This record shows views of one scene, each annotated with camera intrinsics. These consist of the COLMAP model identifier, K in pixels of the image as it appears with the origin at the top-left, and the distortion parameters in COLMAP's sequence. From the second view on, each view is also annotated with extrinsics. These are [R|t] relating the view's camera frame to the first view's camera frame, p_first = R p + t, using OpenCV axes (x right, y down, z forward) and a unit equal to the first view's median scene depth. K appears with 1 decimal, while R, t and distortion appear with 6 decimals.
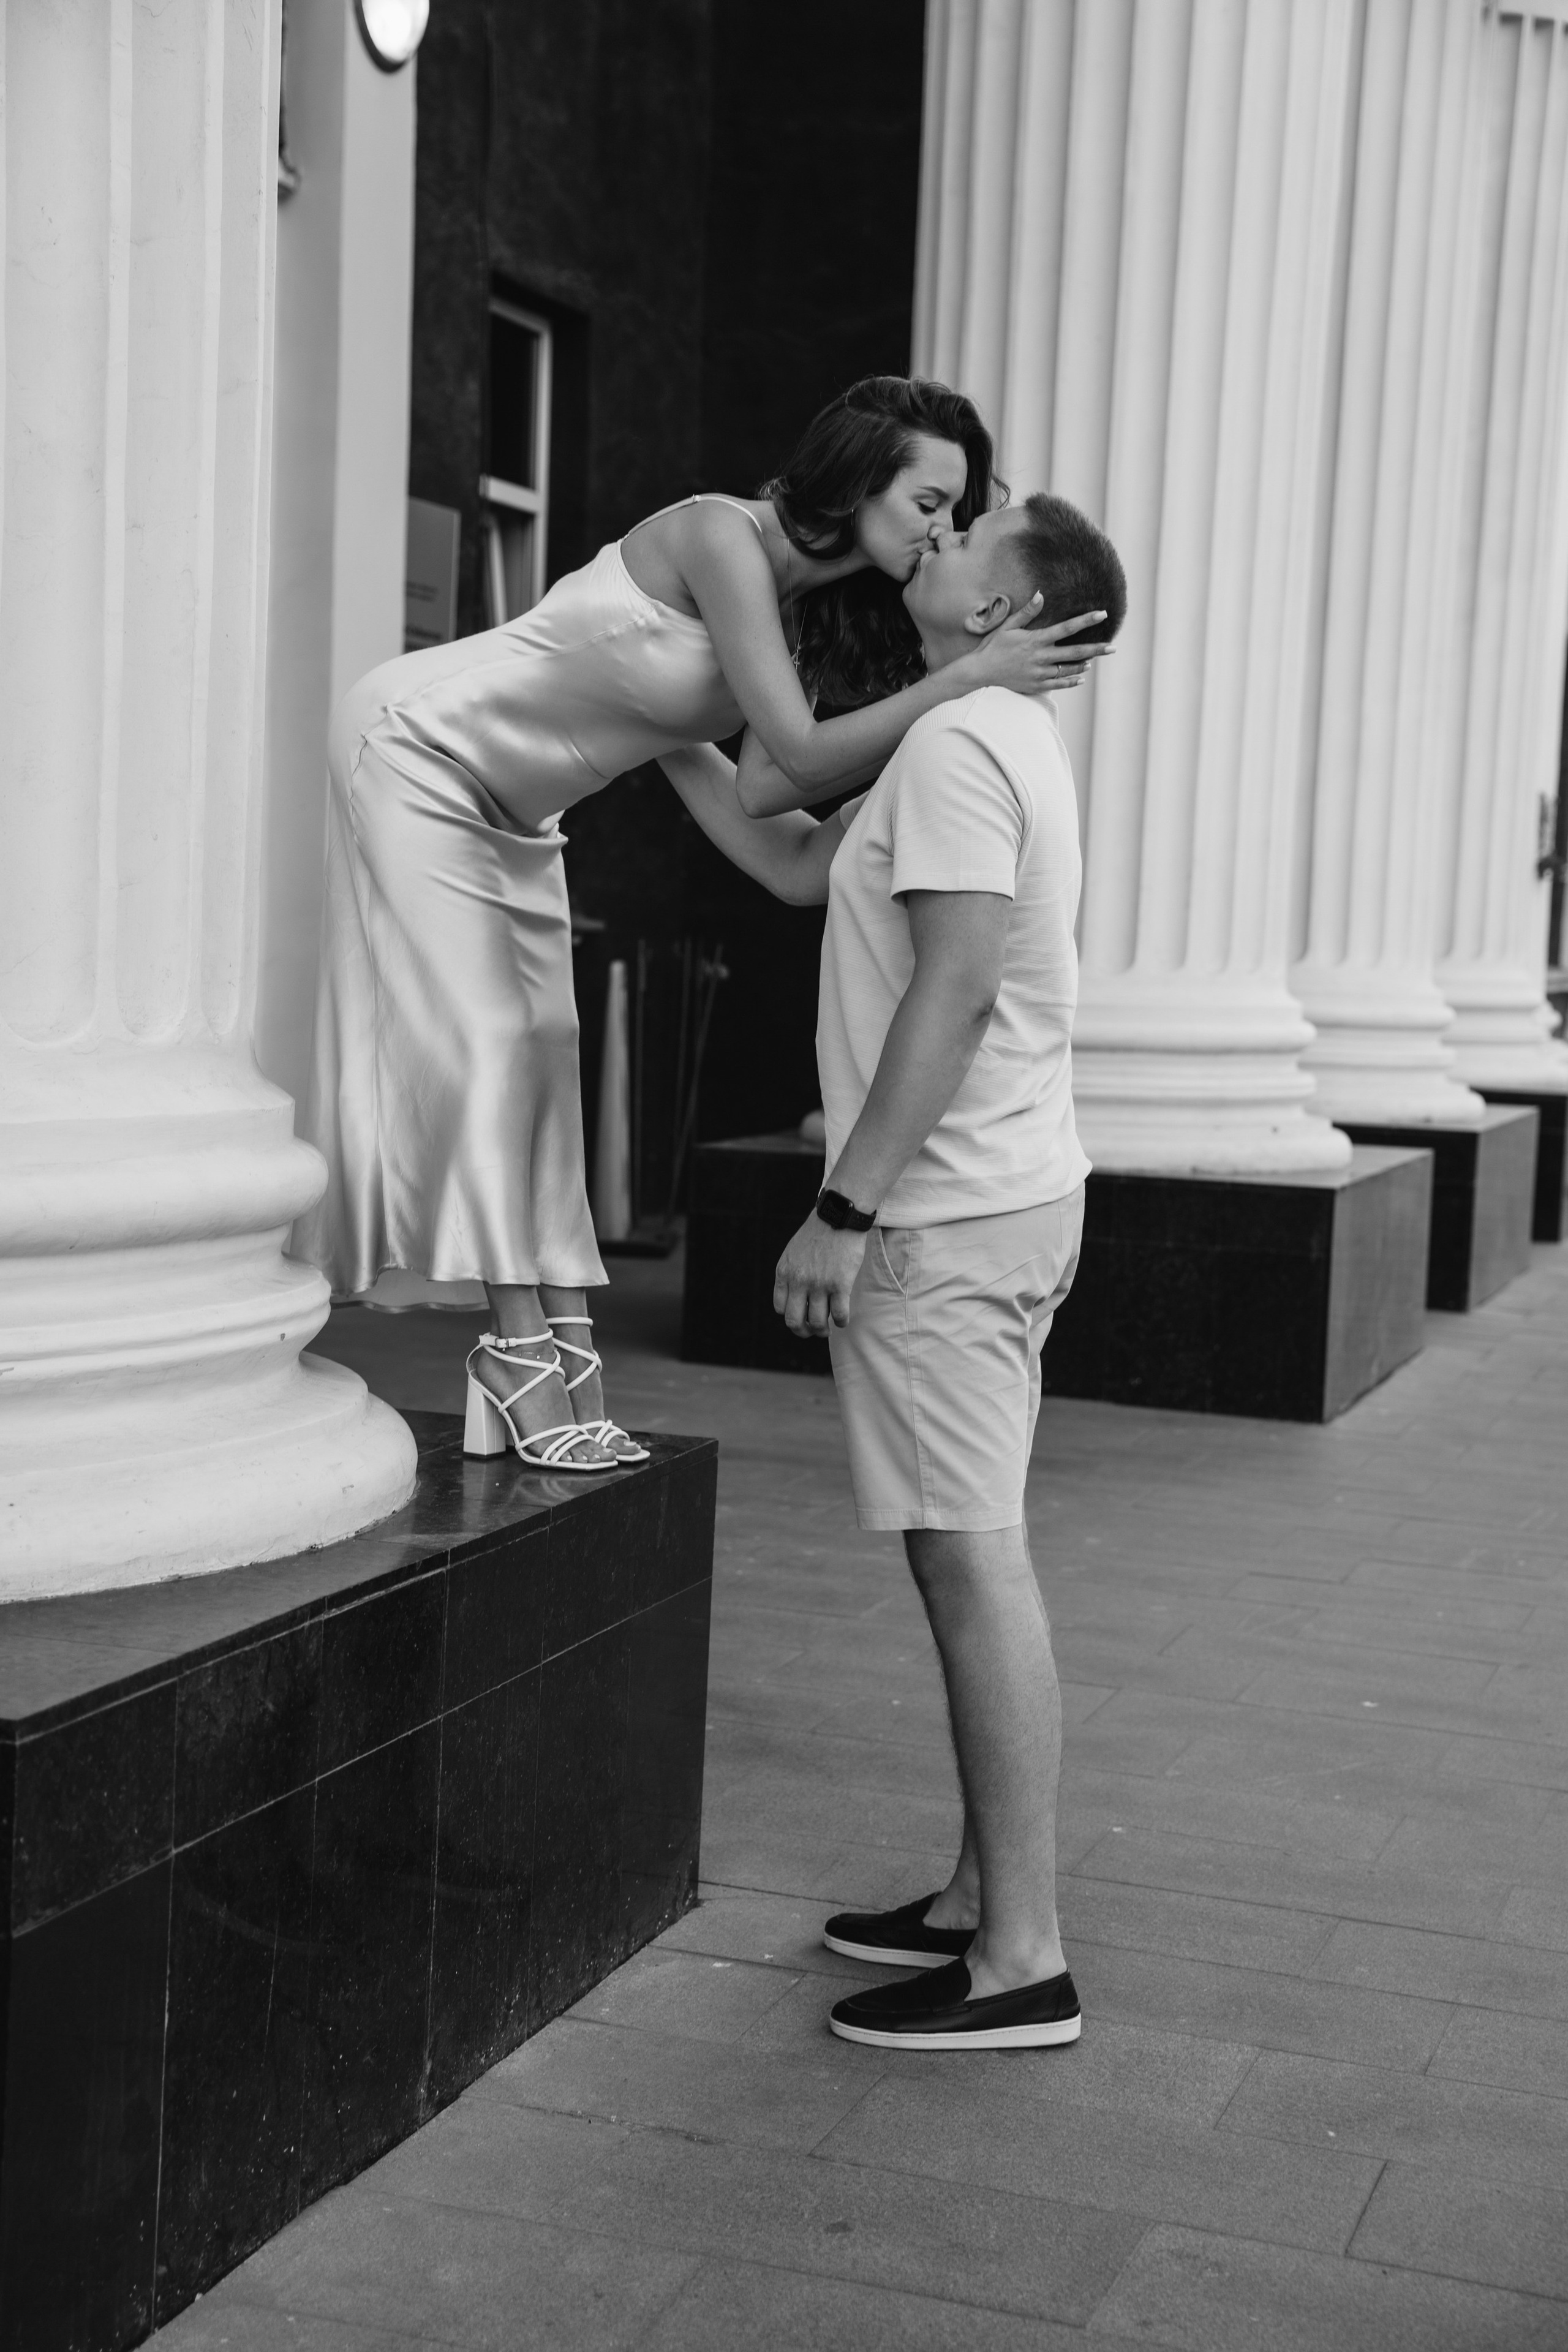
lens RADIAL K [[3334.3, 0, 787.6], [0, 3334.3, 1174.4], [0, 0, 1]] dist [0.104144, 0.114851]
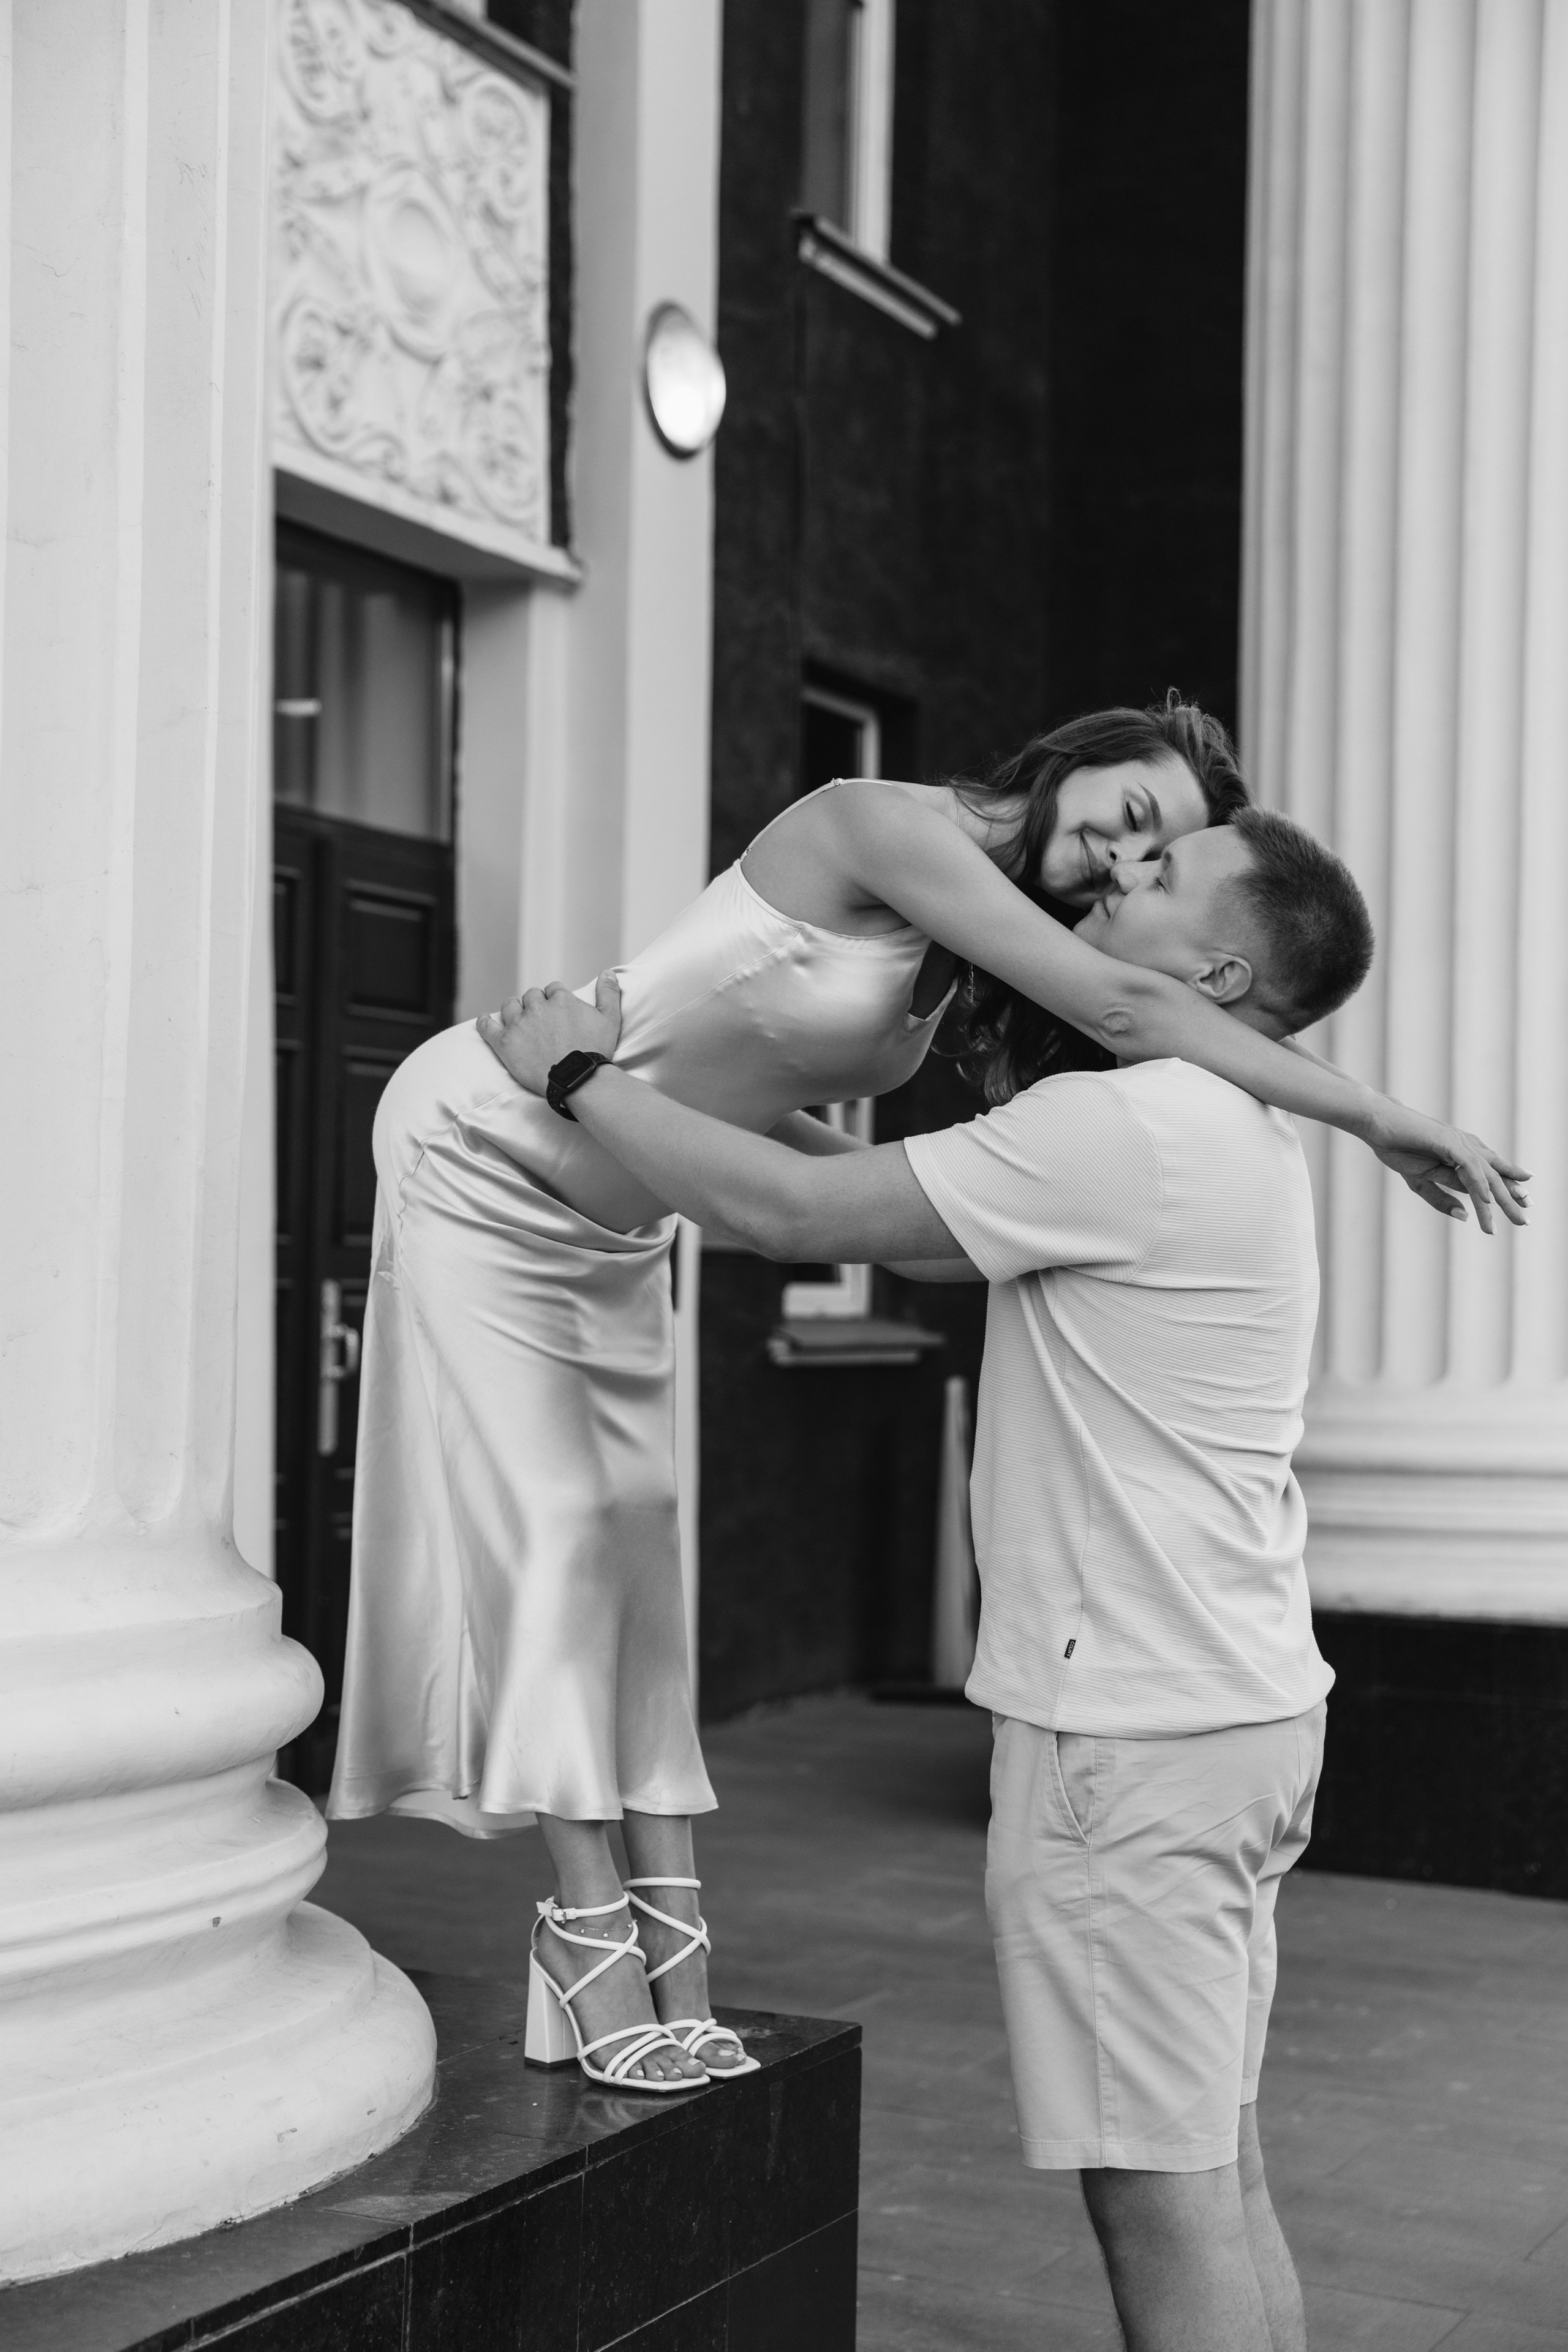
lens RADIAL K [[3334.3, 0, 787.6], [0, 3334.3, 1174.4], [0, 0, 1]] dist [0.104144, 0.114851]
pose [[0.990186, -0.029553, -0.136599, 0.079051], [0.012825, 0.992477, -0.121756, -0.022963], [0.139169, 0.118810, 0.983116, 0.220897]]
